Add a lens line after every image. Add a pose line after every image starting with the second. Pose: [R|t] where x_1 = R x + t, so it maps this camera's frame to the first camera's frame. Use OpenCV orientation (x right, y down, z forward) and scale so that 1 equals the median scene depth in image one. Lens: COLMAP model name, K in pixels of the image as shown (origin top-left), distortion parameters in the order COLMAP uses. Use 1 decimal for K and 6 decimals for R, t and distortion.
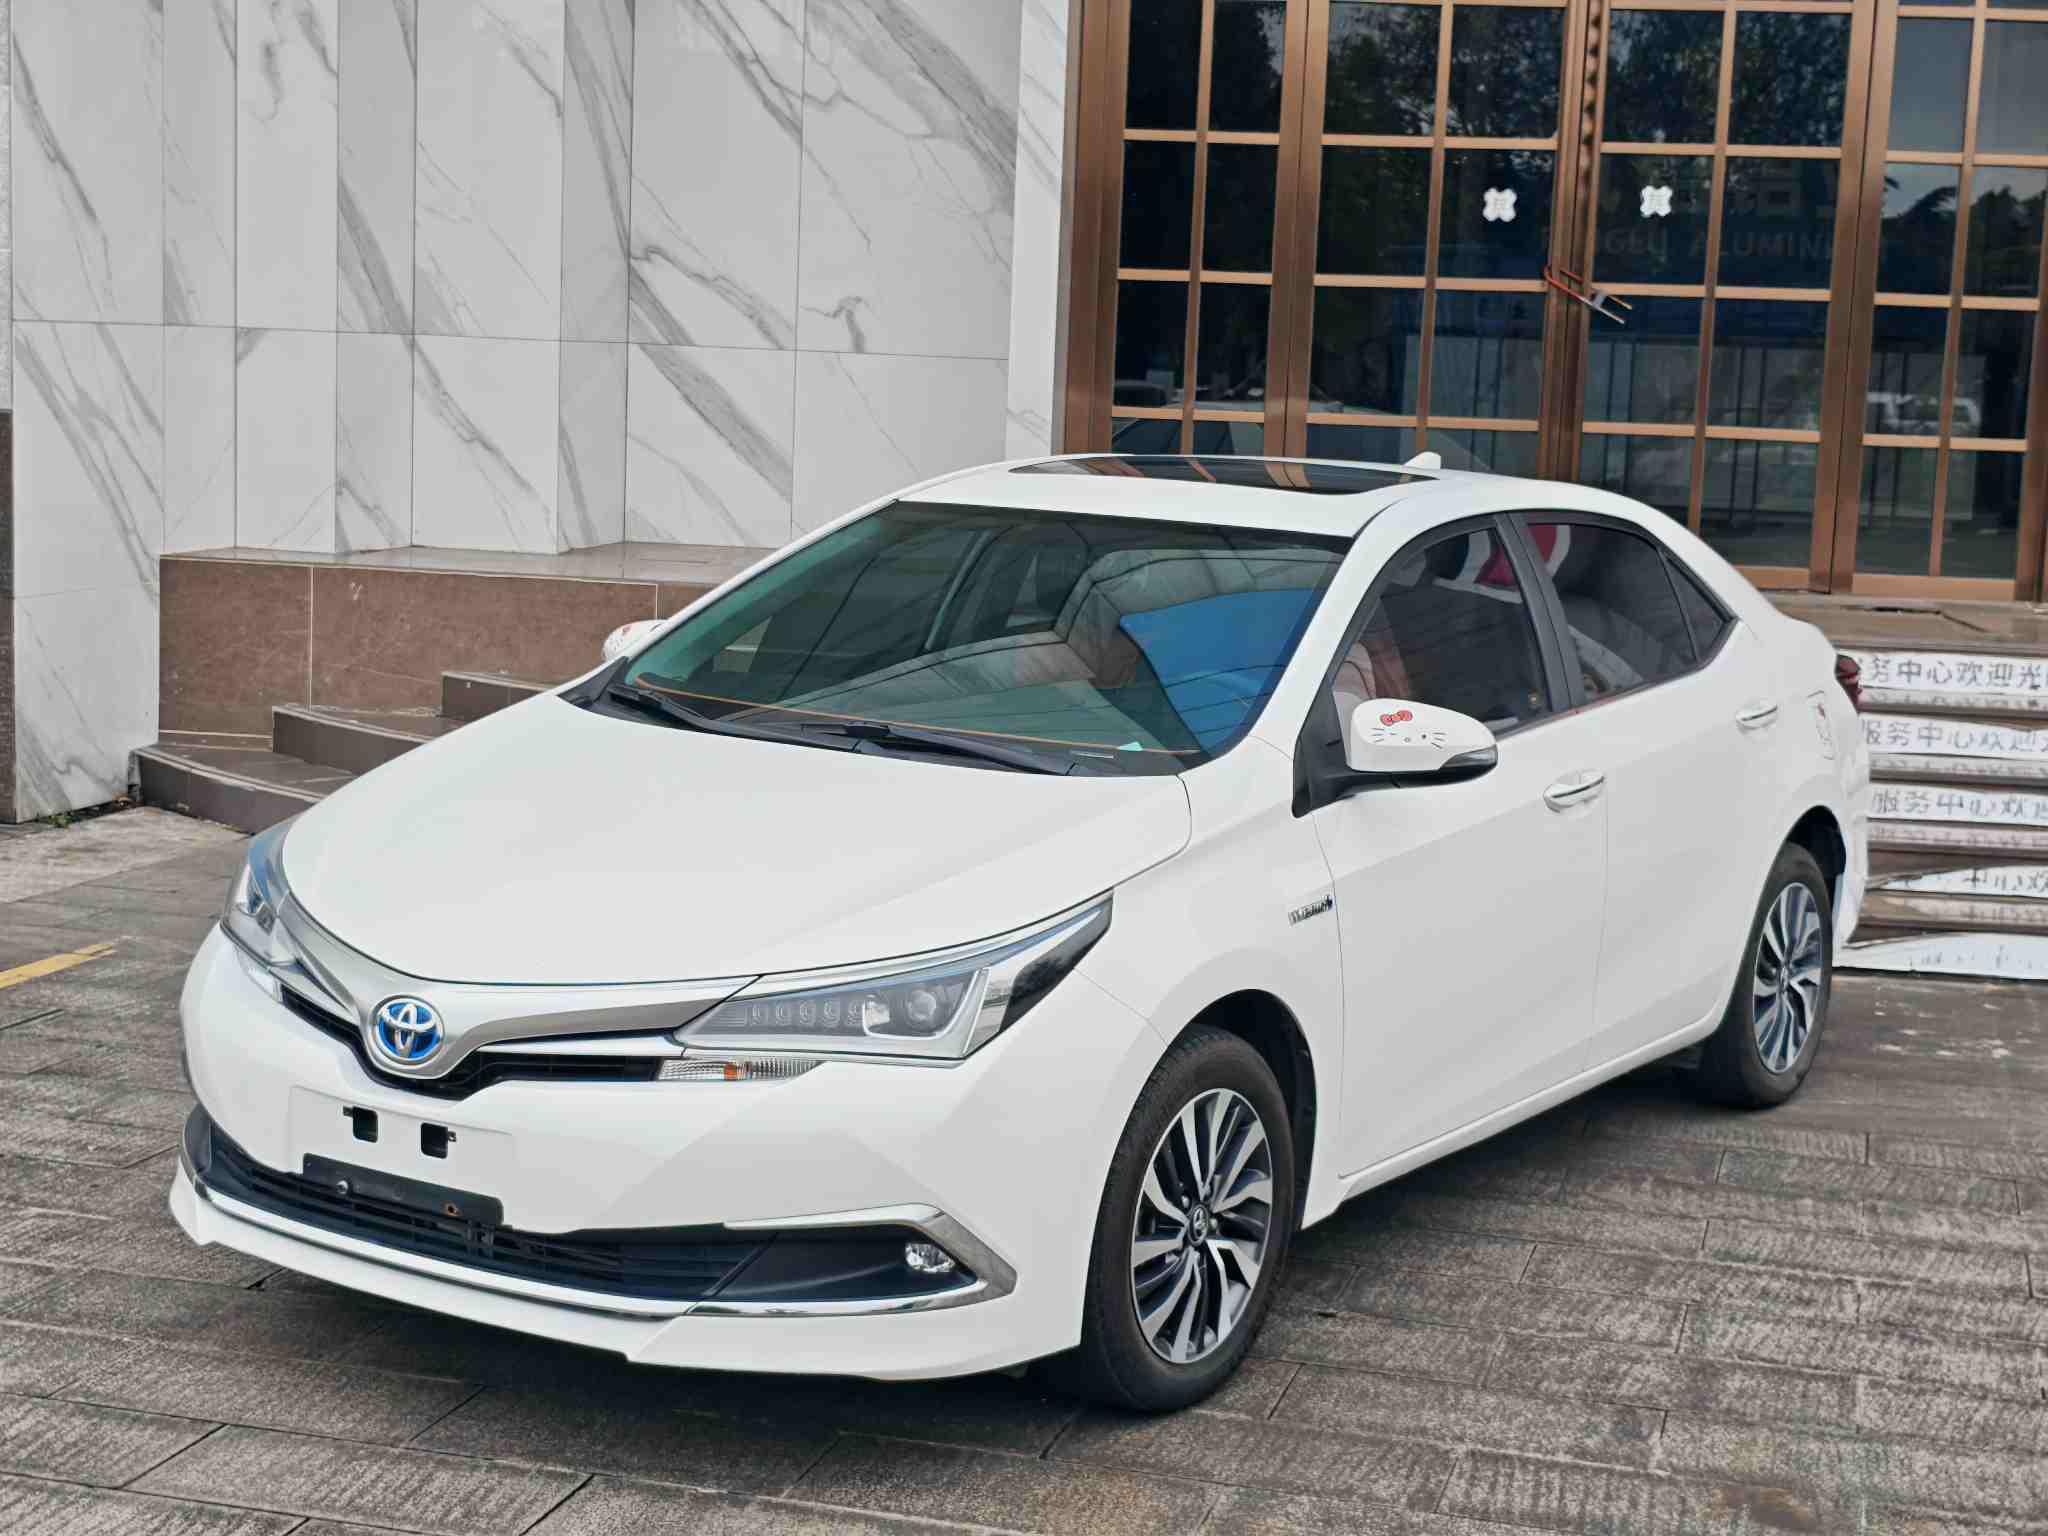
lens RADIAL K [[3165.0, 0, 1055.3], [0, 3165.0, 777.6], [0, 0, 1]] dist [0.170484, -0.527350]
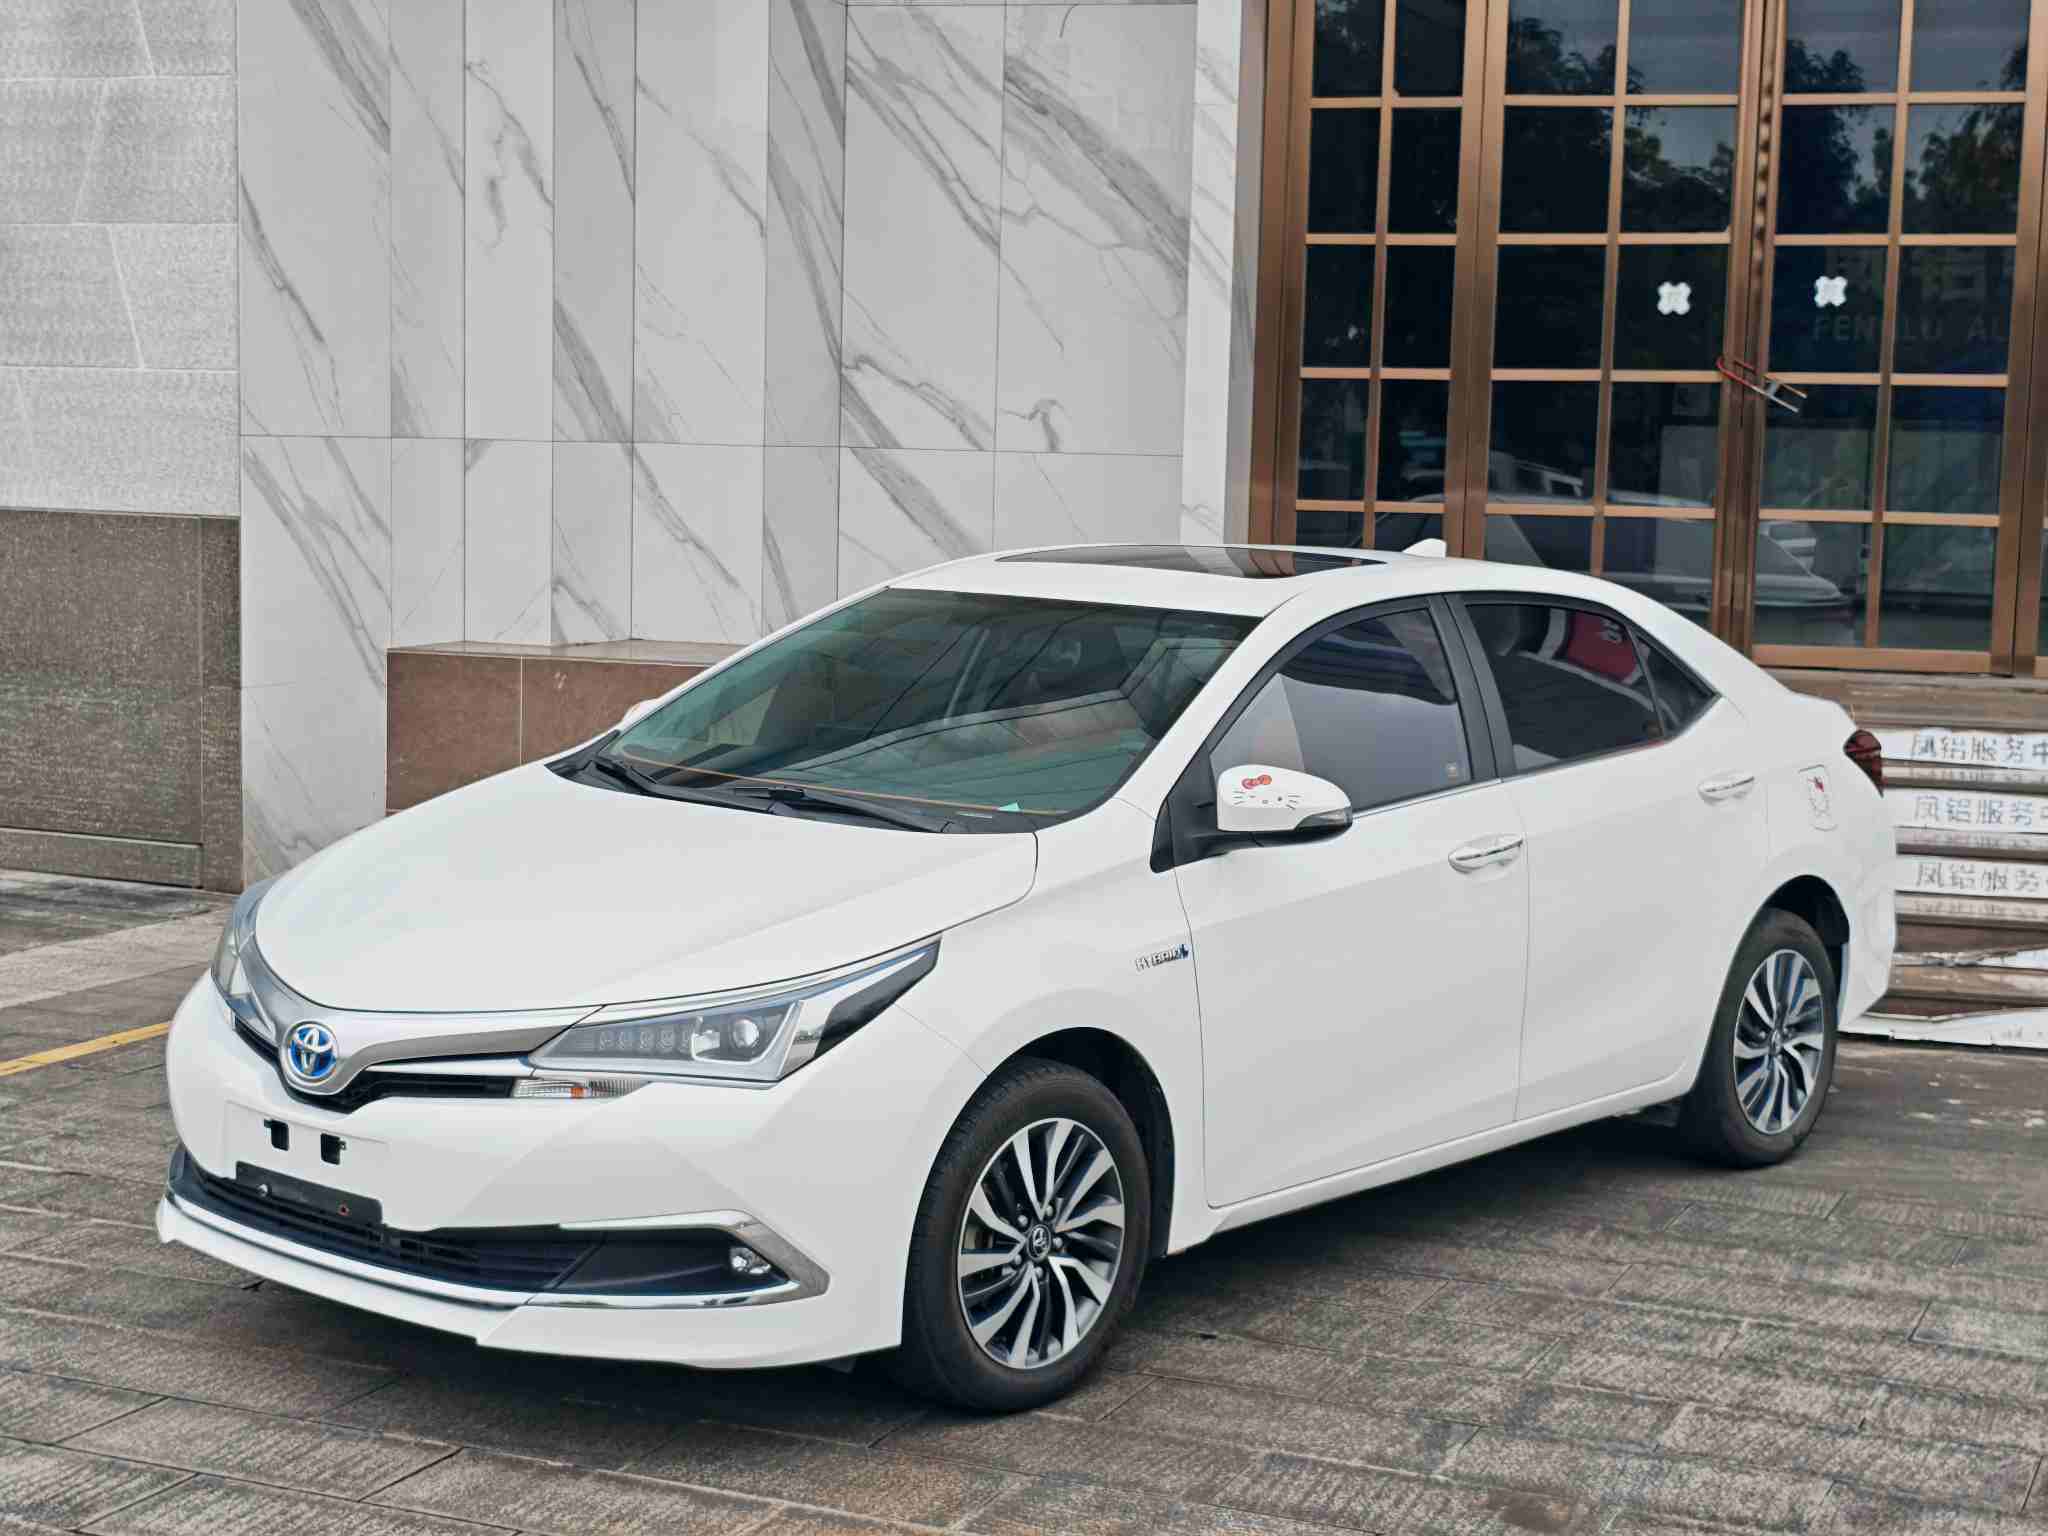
lens RADIAL K [[3174.4, 0, 1048.1], [0, 3174.4, 789.3], [0, 0, 1]] dist [0.155712, -0.455047]
pose [[0.990109, 0.000062, -0.140300, 0.144286], [-0.003892, 0.999627, -0.027020, 0.010202], [0.140246, 0.027298, 0.989740, -0.064170]]
